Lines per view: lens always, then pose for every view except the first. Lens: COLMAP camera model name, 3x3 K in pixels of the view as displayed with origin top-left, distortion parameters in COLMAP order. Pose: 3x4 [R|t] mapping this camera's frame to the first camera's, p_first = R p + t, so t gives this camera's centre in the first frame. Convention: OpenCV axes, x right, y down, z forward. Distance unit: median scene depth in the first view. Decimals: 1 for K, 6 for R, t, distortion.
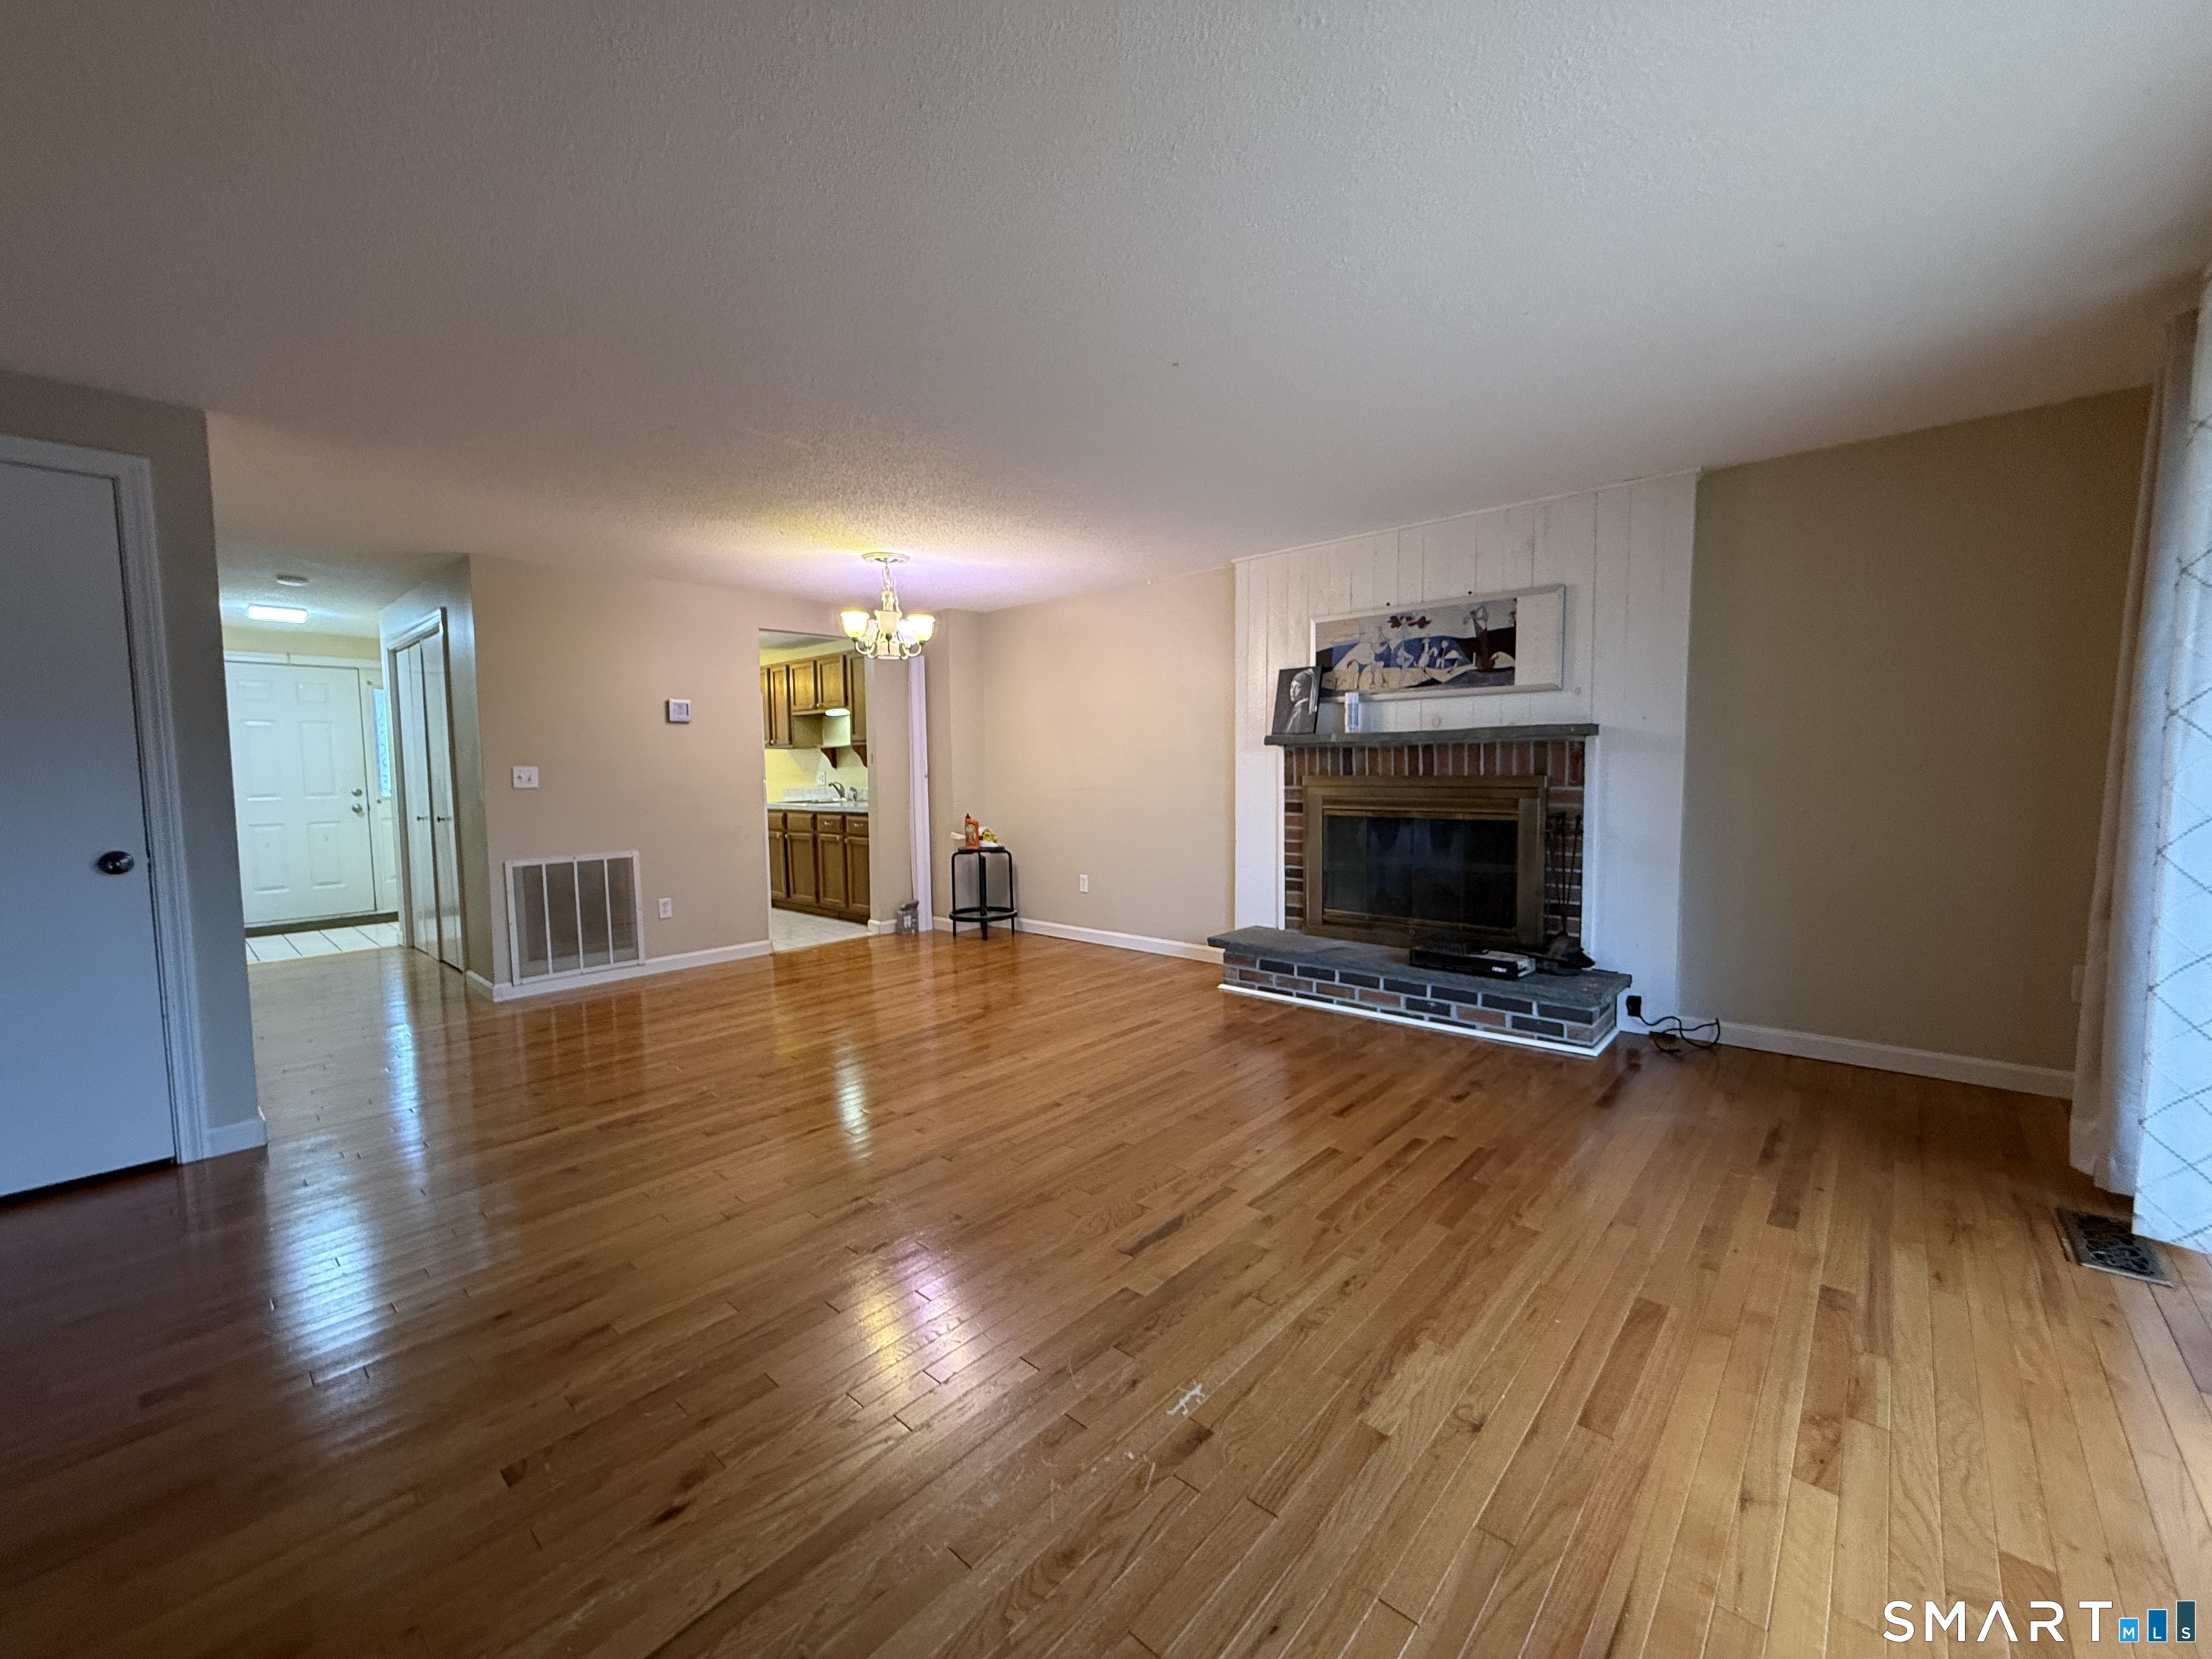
lens RADIAL K [[879.0, 0, 1106.0], [0, 879.0, 829.5], [0, 0, 1]] dist [-0.012887, -0.000478]
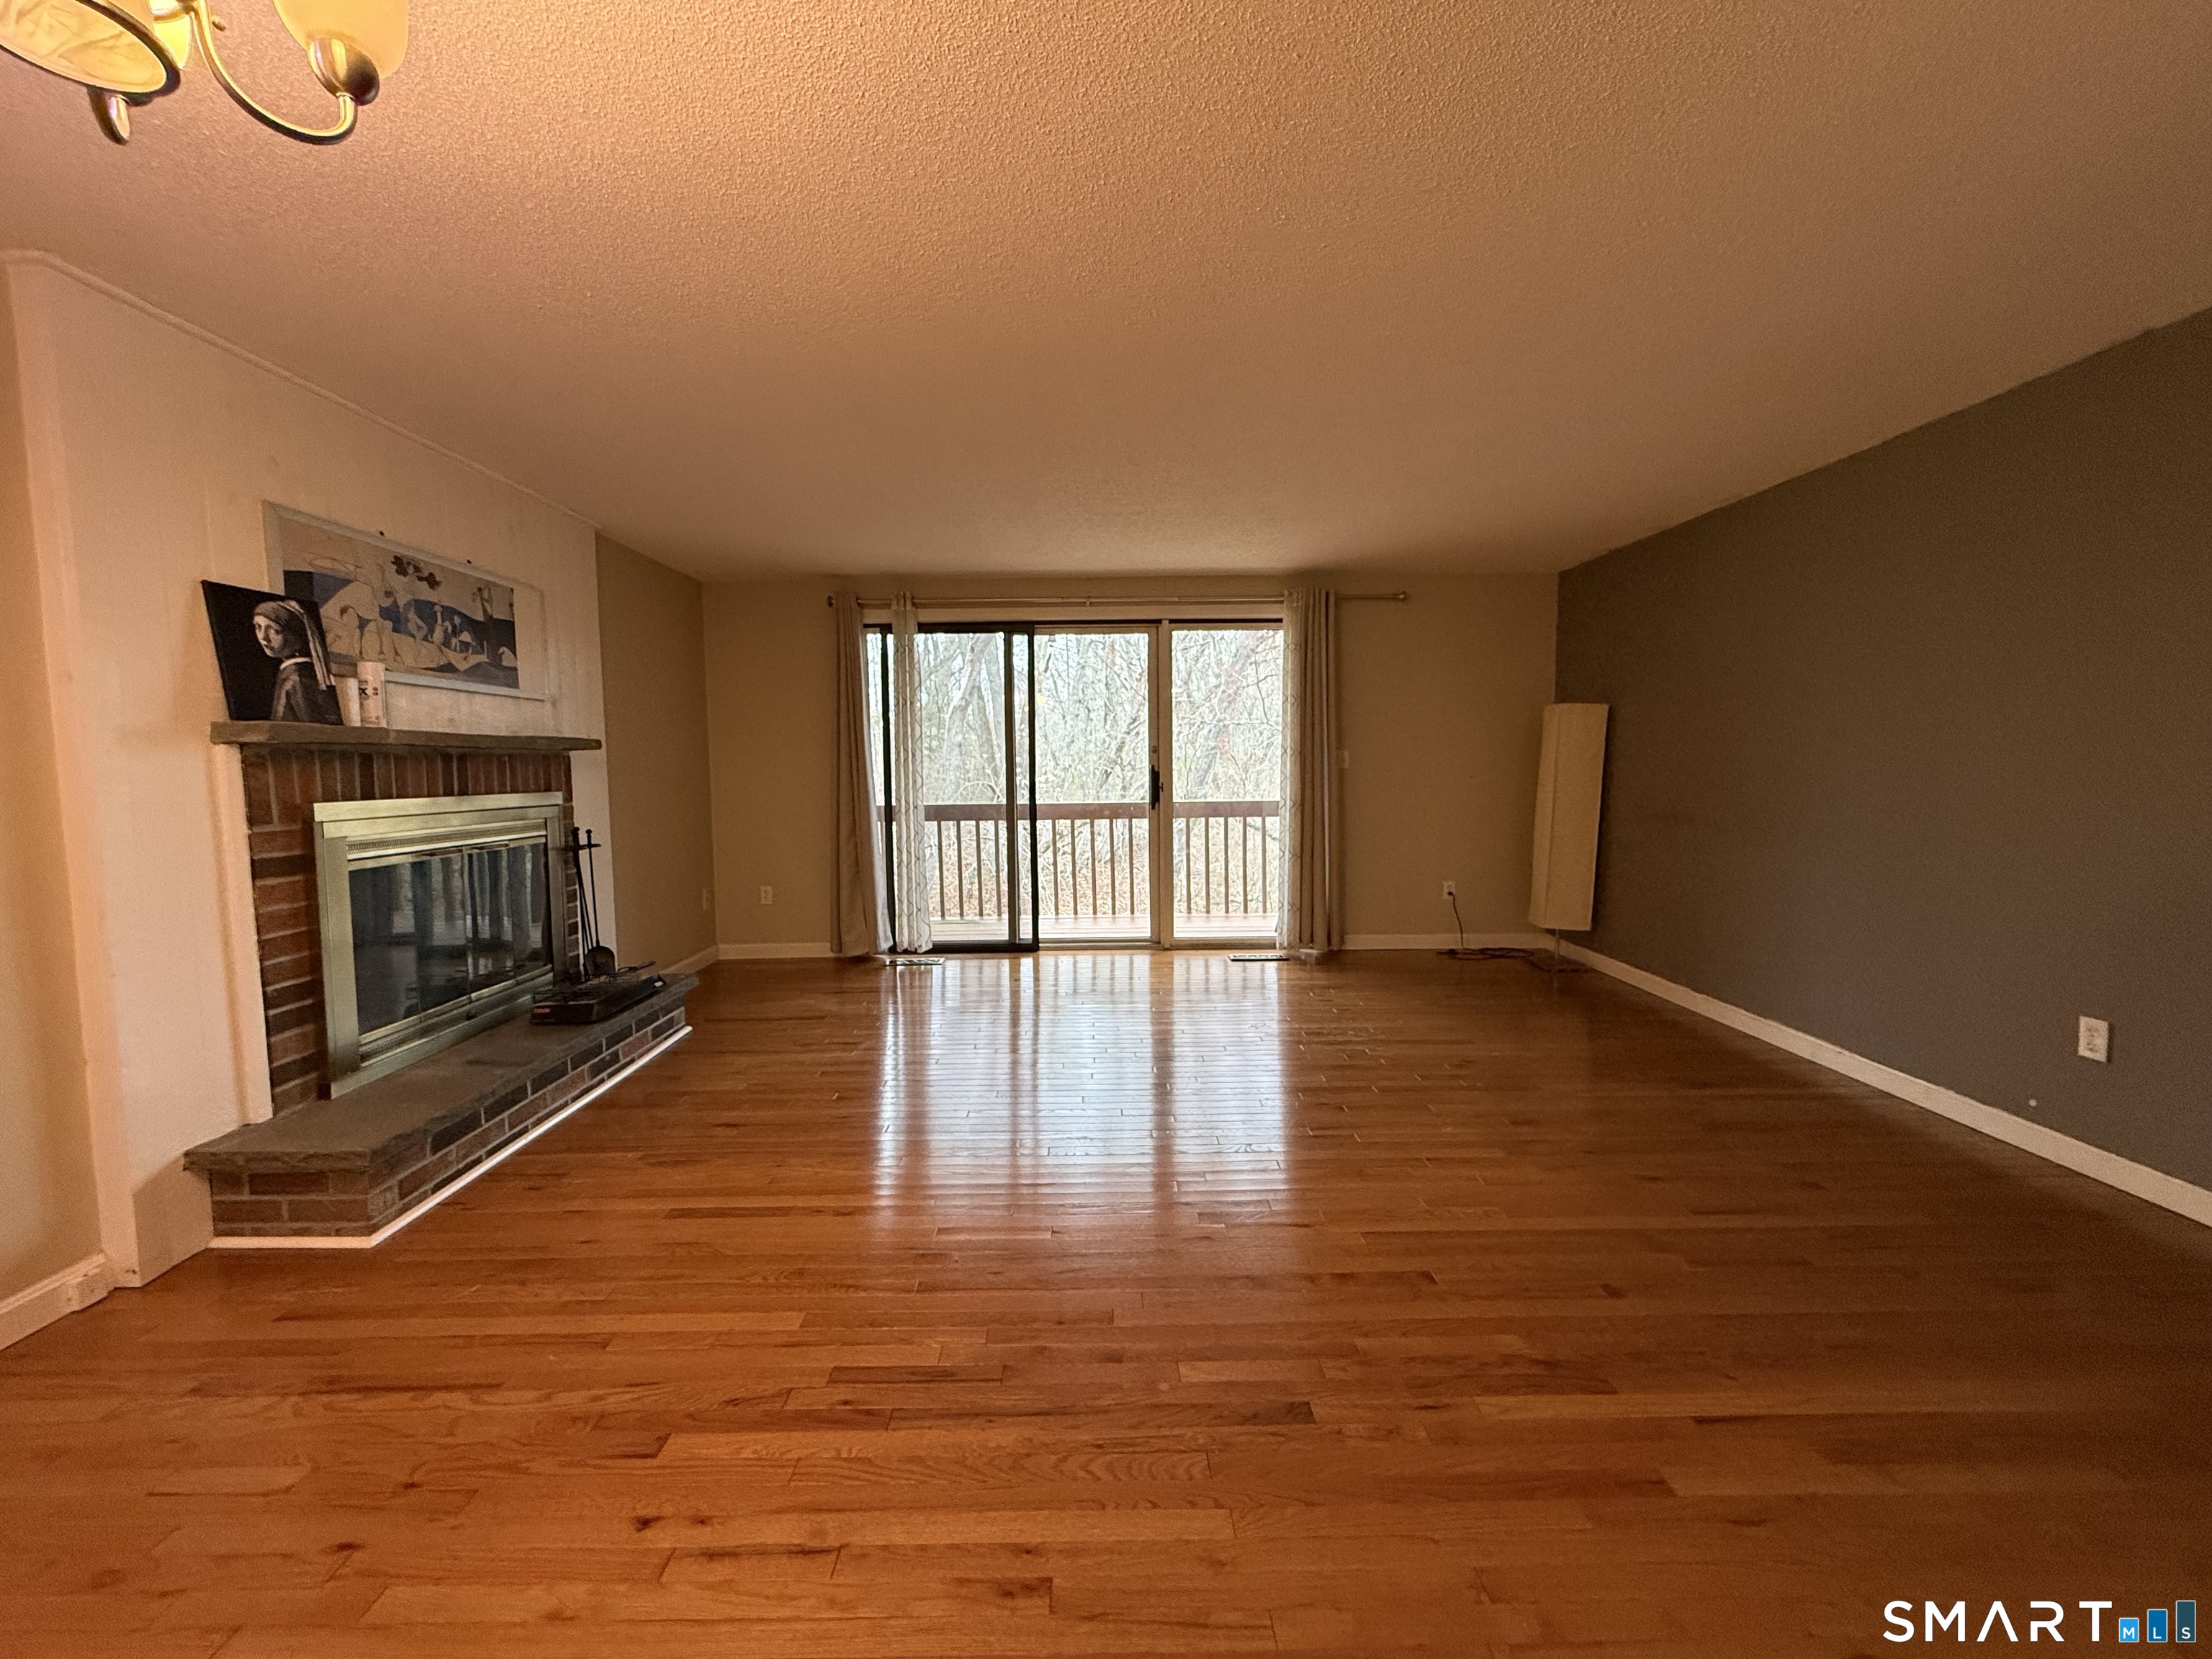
lens RADIAL K [[879.0, 0, 1106.0], [0, 879.0, 829.5], [0, 0, 1]] dist [-0.012887, -0.000478]
pose [[-0.683631, -0.030457, 0.729192, -0.535345], [0.073792, 0.991124, 0.110579, -0.074780], [-0.726087, 0.129404, -0.675316, 1.111138]]
